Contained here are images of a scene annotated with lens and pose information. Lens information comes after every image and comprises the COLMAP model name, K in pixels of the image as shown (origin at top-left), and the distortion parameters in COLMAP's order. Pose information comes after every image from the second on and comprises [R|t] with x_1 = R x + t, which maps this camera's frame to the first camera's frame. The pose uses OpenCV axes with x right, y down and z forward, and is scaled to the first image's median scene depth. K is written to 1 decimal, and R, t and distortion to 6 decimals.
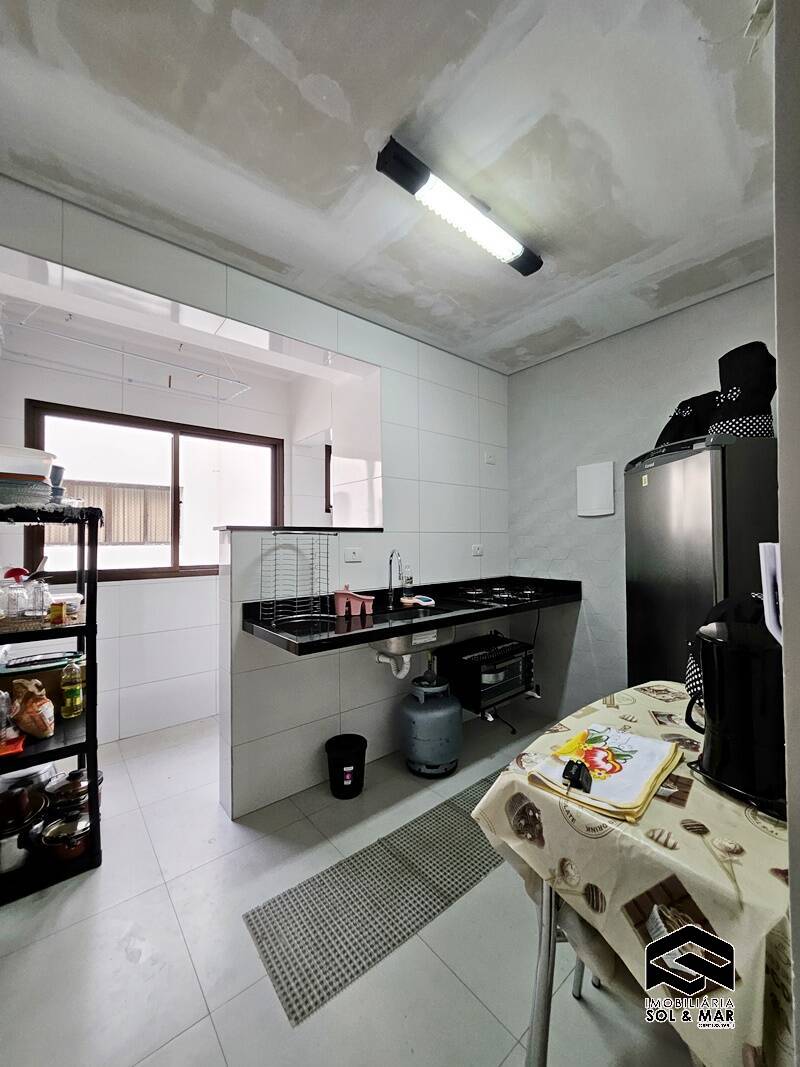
lens RADIAL K [[419.8, 0, 409.4], [0, 419.8, 533.2], [0, 0, 1]] dist [-0.002934, 0.000136]
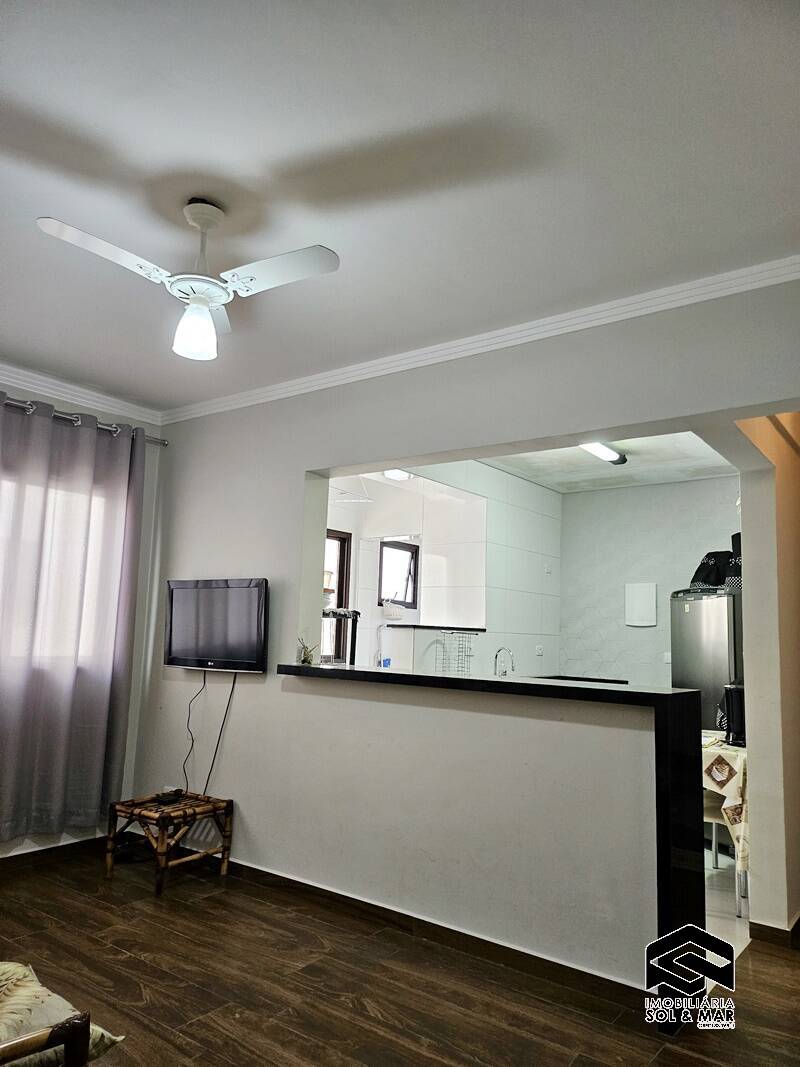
lens RADIAL K [[744.3, 0, 390.9], [0, 744.3, 539.6], [0, 0, 1]] dist [0.027107, -0.028789]
pose [[0.977104, 0.069264, 0.201170, -0.919085], [-0.047200, 0.992532, -0.112481, -0.016971], [-0.207459, 0.100410, 0.973077, -1.254725]]
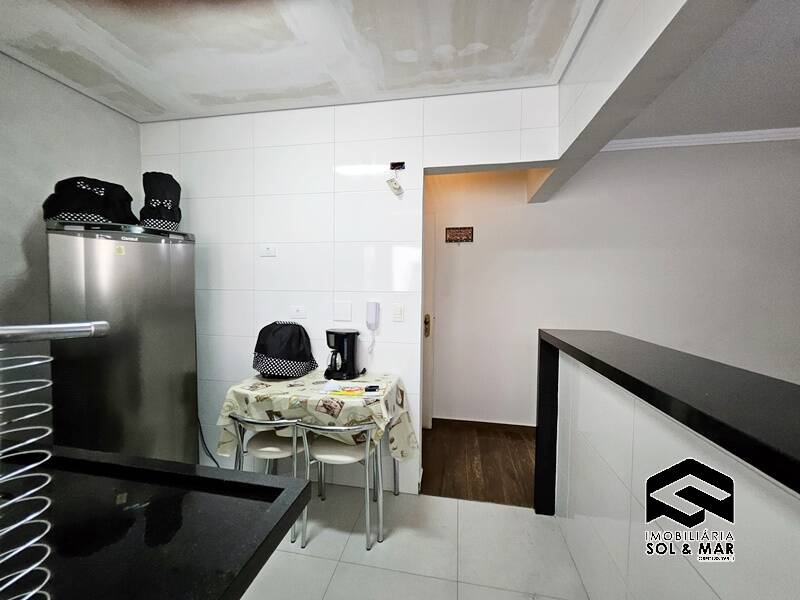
lens RADIAL K [[314.7, 0, 400.0], [0, 314.7, 296.4], [0, 0, 1]] dist [-0.002934, 0.000136]
pose [[-0.620493, -0.020137, 0.783953, -0.517806], [-0.017819, 0.999774, 0.011577, -0.022075], [-0.784010, -0.006785, -0.620712, 0.839278]]
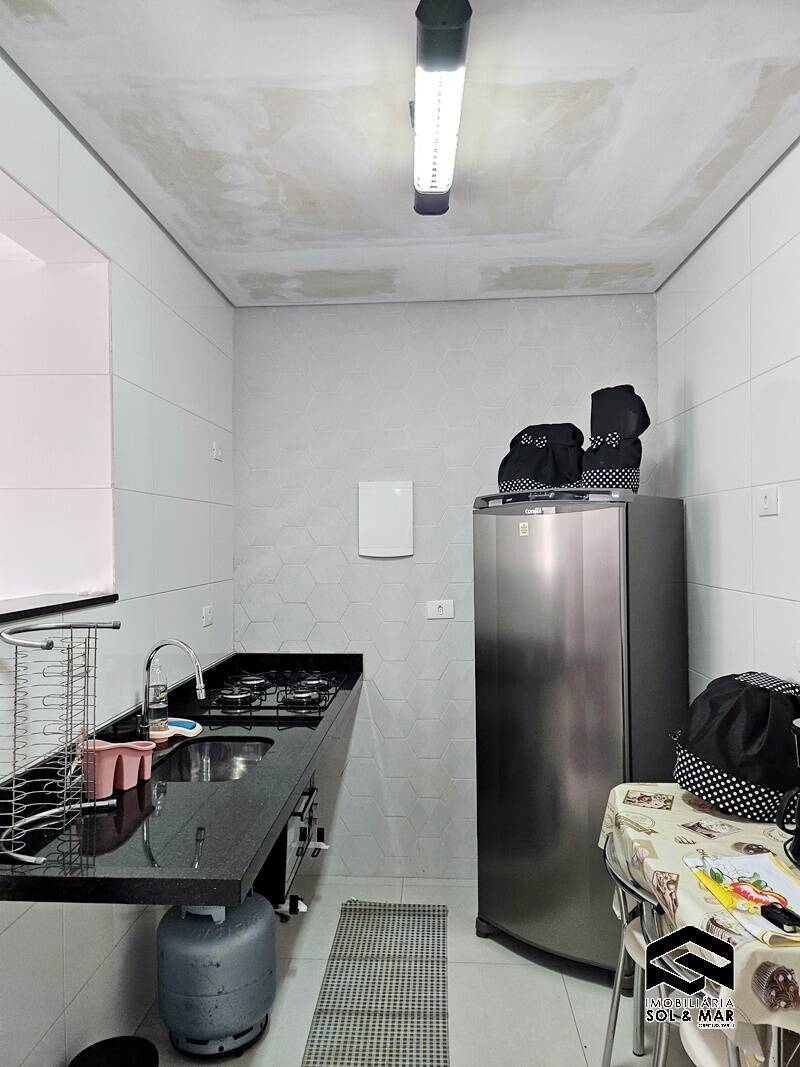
lens RADIAL K [[744.3, 0, 394.4], [0, 744.3, 541.7], [0, 0, 1]] dist [0.027107, -0.028789]
pose [[0.693151, 0.002705, 0.720787, -0.544165], [-0.013303, 0.999871, 0.009040, -0.100348], [-0.720669, -0.015854, 0.693098, 0.191896]]
